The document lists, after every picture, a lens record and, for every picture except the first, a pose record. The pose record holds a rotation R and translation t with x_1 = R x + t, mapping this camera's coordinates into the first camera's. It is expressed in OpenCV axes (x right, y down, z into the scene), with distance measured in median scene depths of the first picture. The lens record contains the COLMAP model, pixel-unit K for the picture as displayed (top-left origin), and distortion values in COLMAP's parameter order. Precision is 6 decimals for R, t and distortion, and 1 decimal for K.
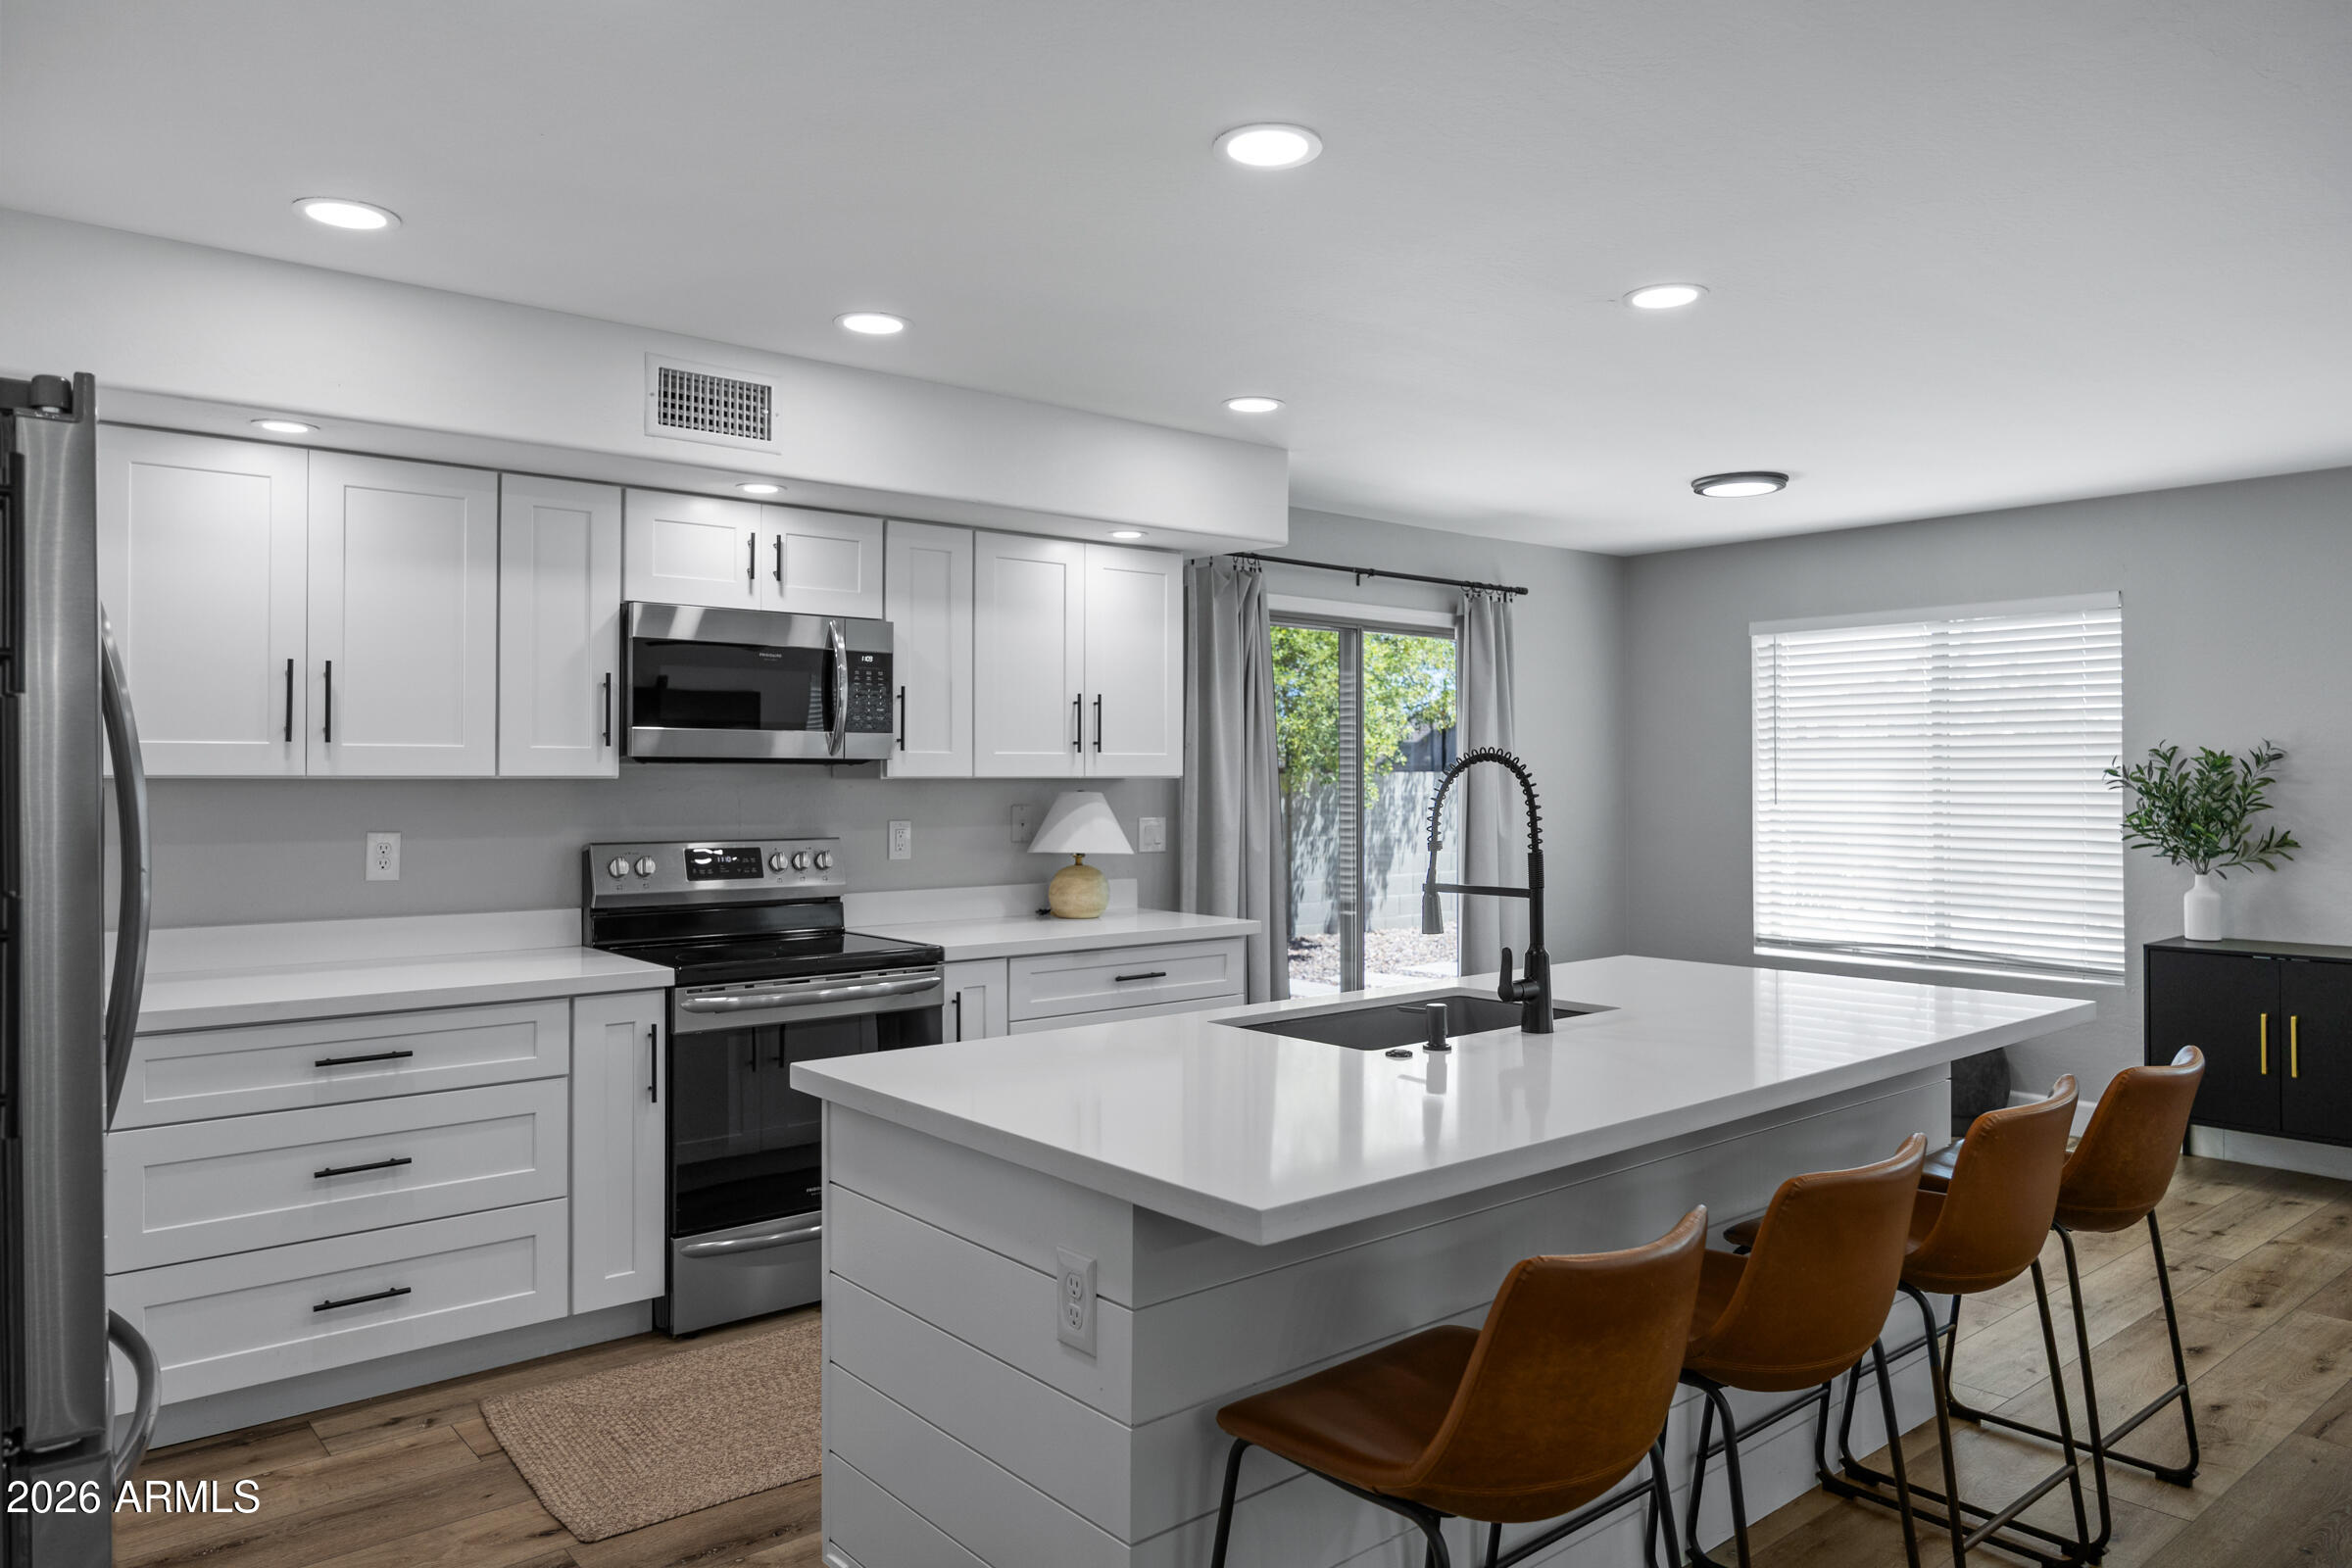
lens RADIAL K [[1552.1, 0, 1189.2], [0, 1552.1, 771.6], [0, 0, 1]] dist [0.011878, 0.008204]
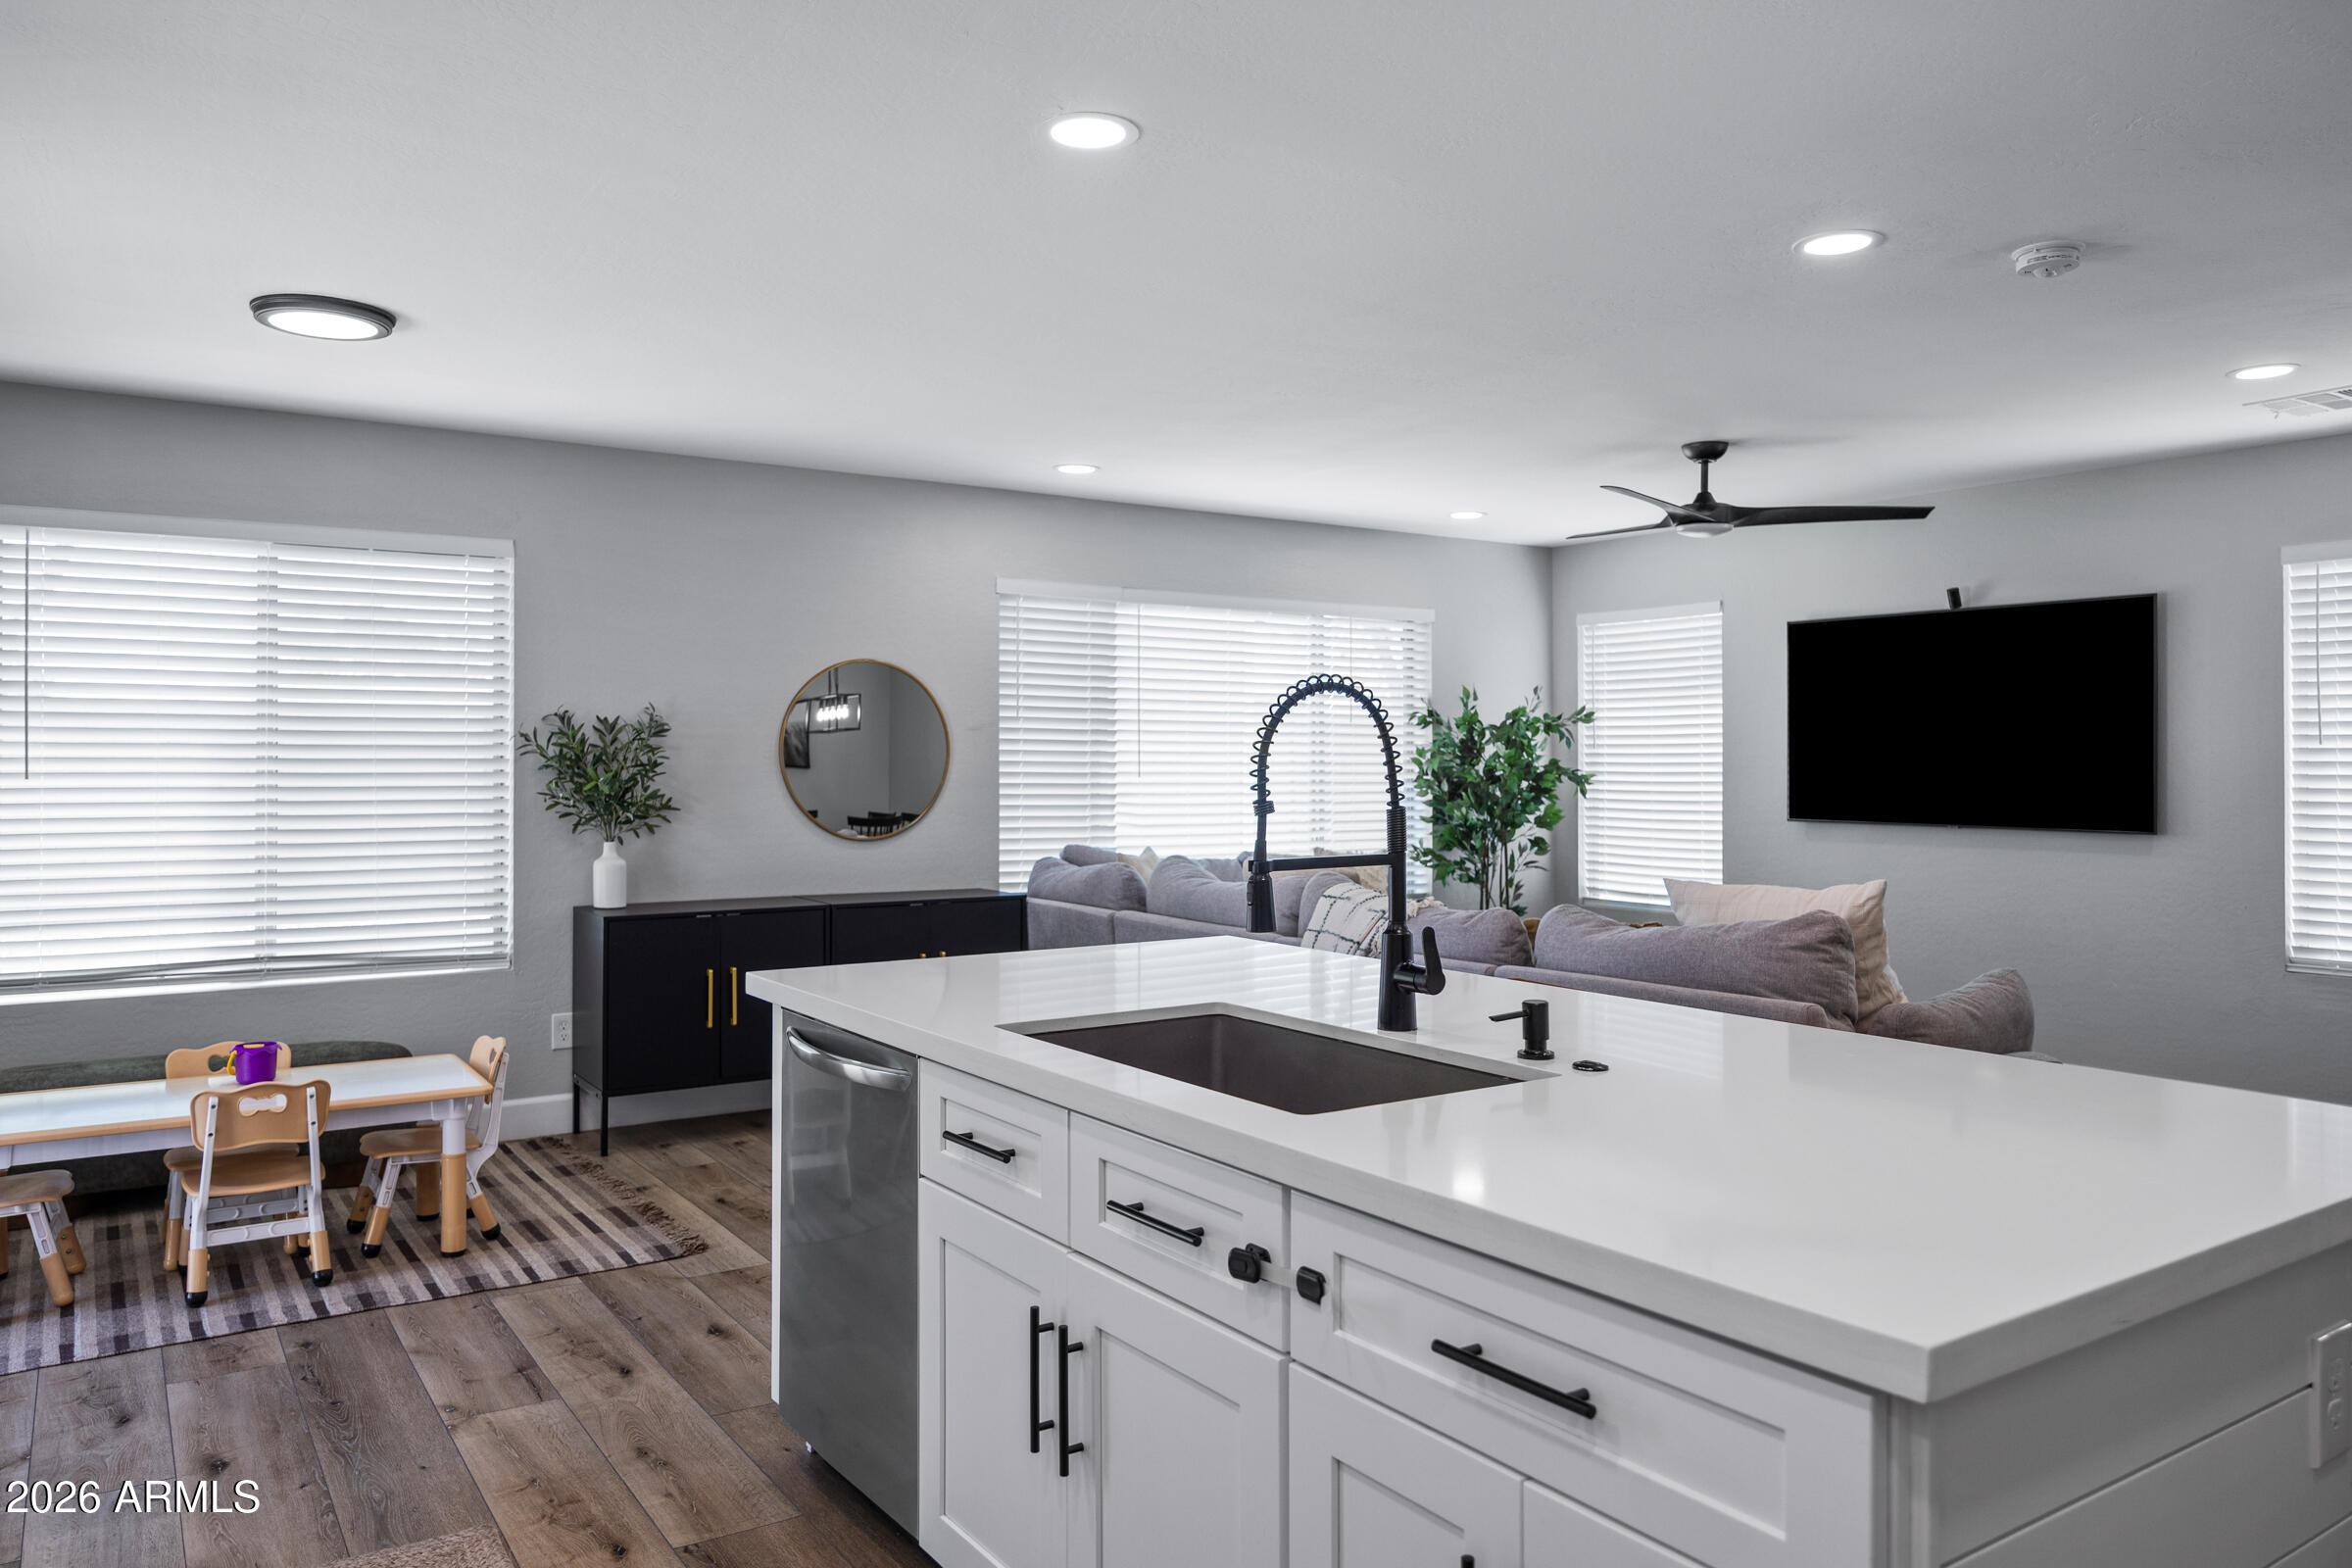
lens RADIAL K [[1587.5, 0, 1192.5], [0, 1587.5, 765.1], [0, 0, 1]] dist [-0.013904, 0.006076]
pose [[0.120231, -0.002575, 0.992743, -0.309017], [-0.003412, 0.999990, 0.003007, 0.014596], [-0.992740, -0.003749, 0.120221, 0.545947]]
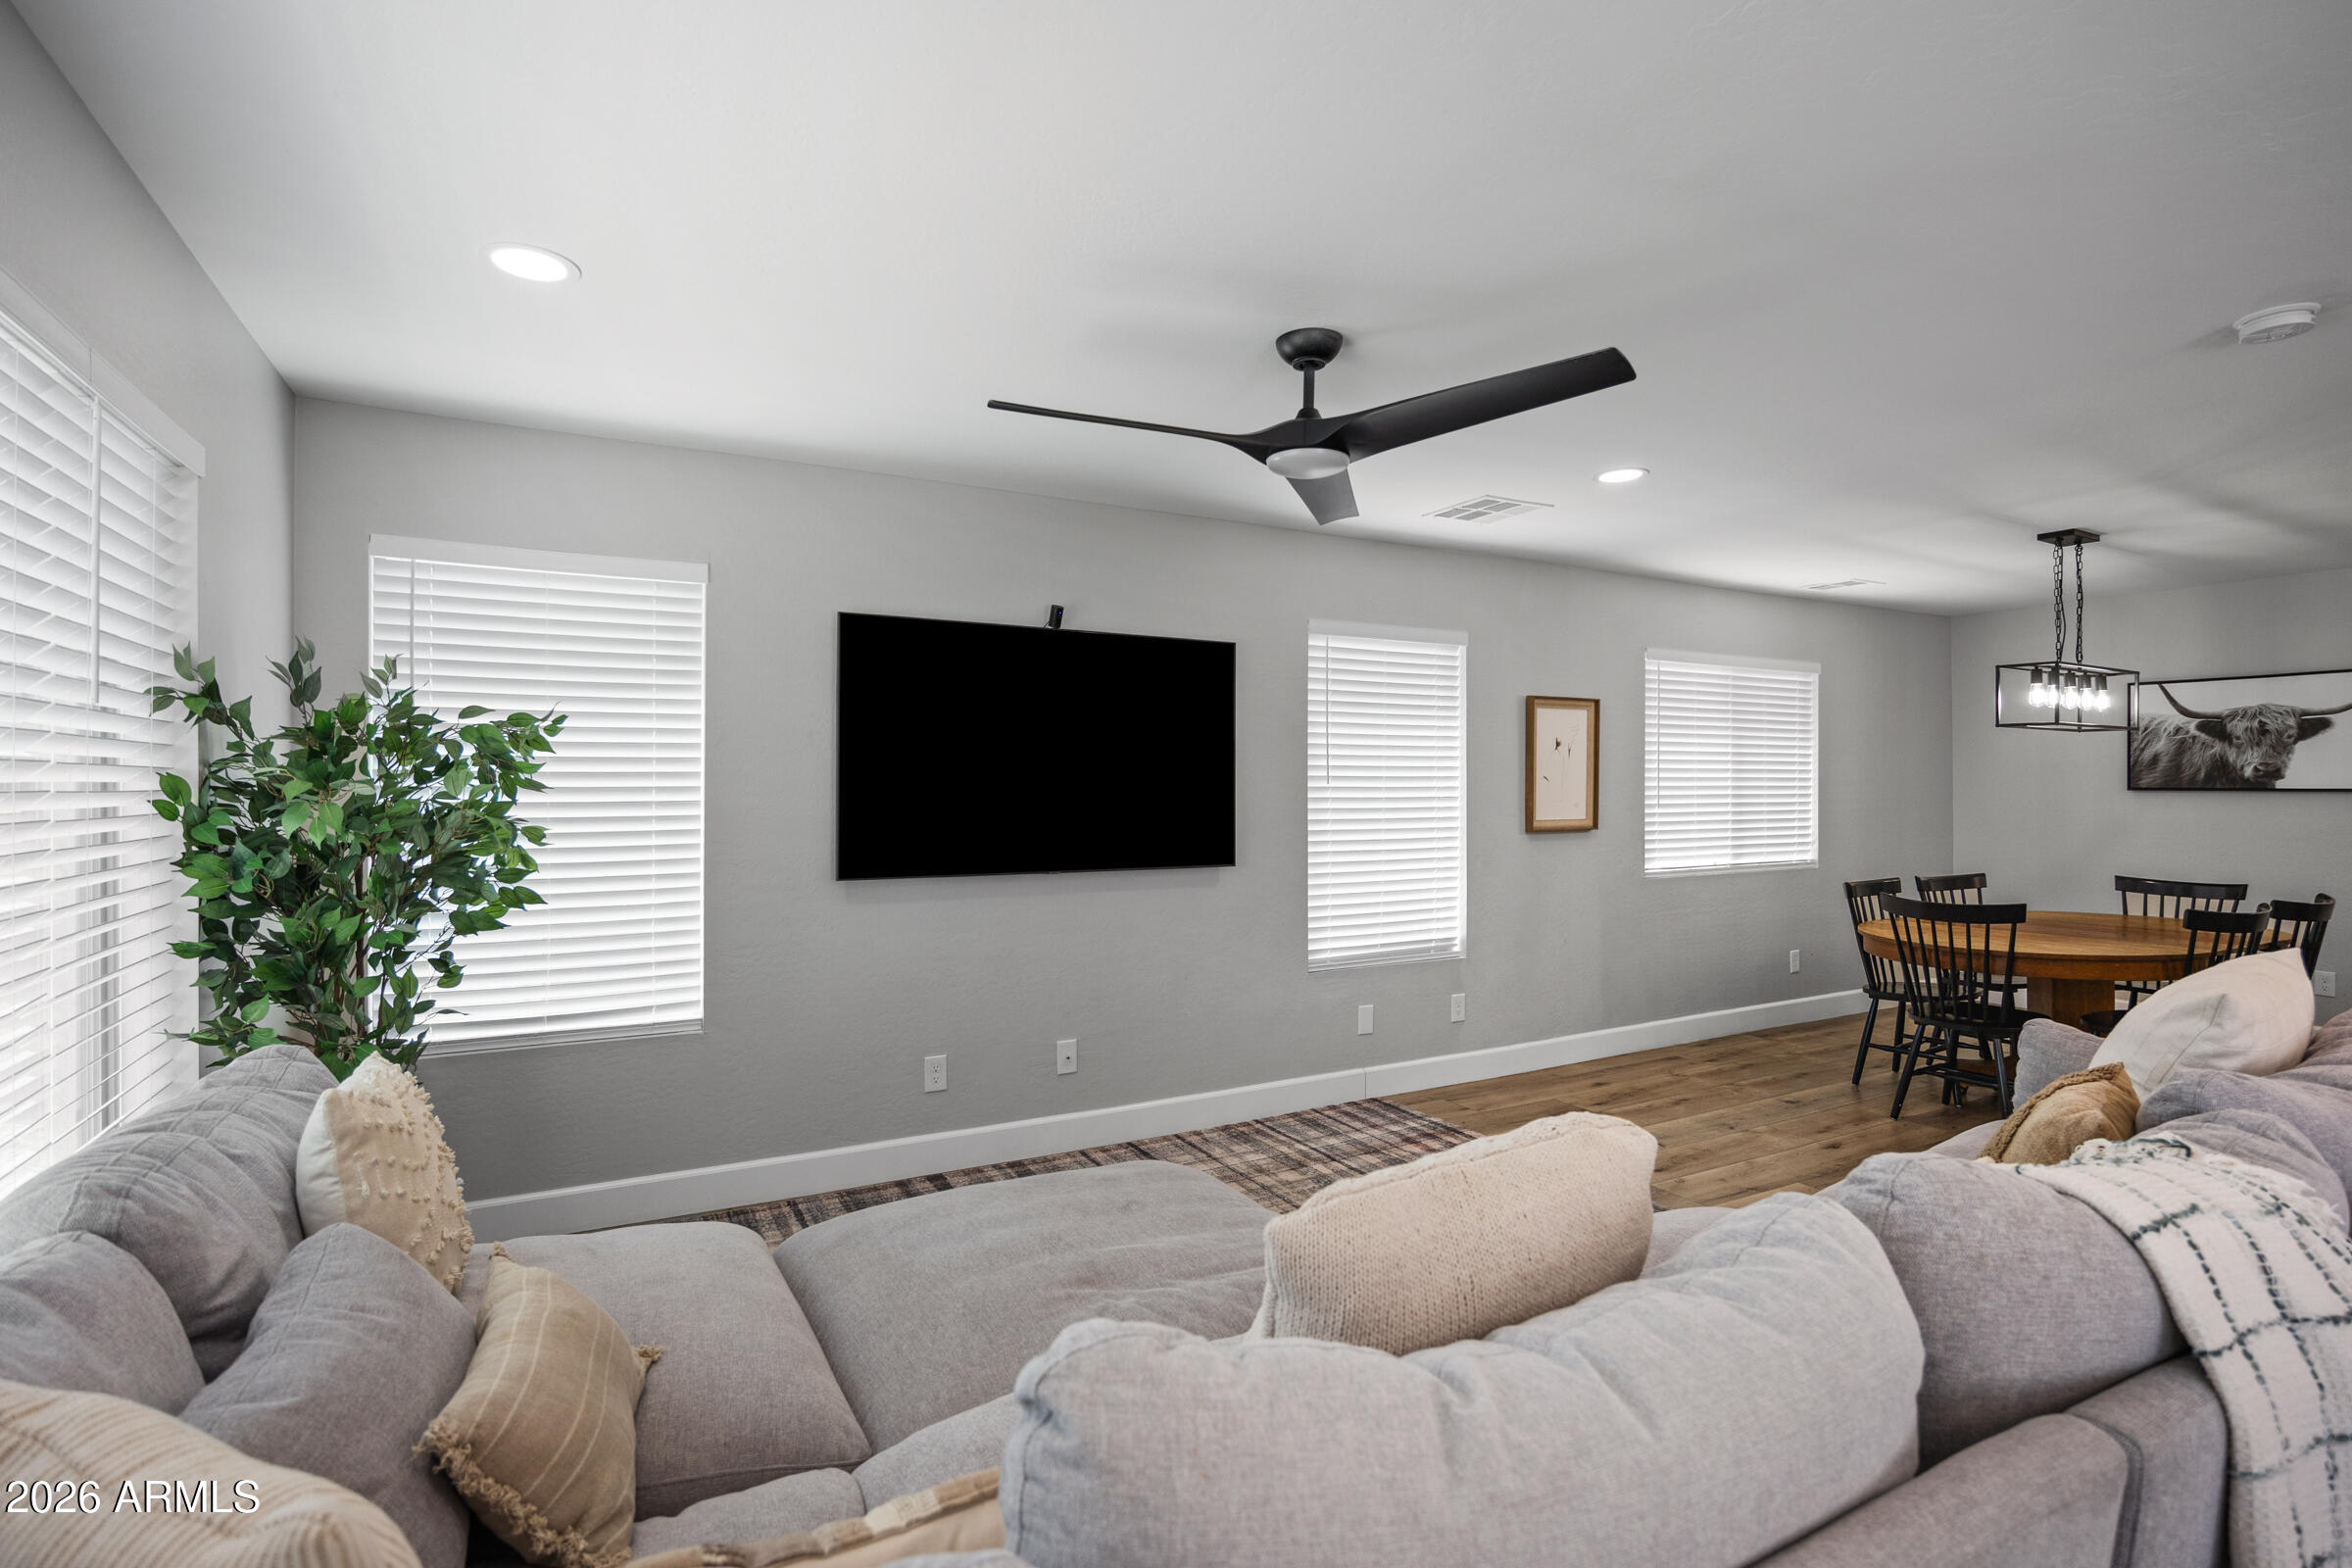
lens RADIAL K [[1112.2, 0, 1168.9], [0, 1112.2, 780.5], [0, 0, 1]] dist [-0.012247, 0.001473]
pose [[-0.976930, 0.000919, 0.213558, 0.742862], [-0.000562, 0.999976, -0.006876, 0.006330], [-0.213560, -0.006837, -0.976906, 0.851492]]
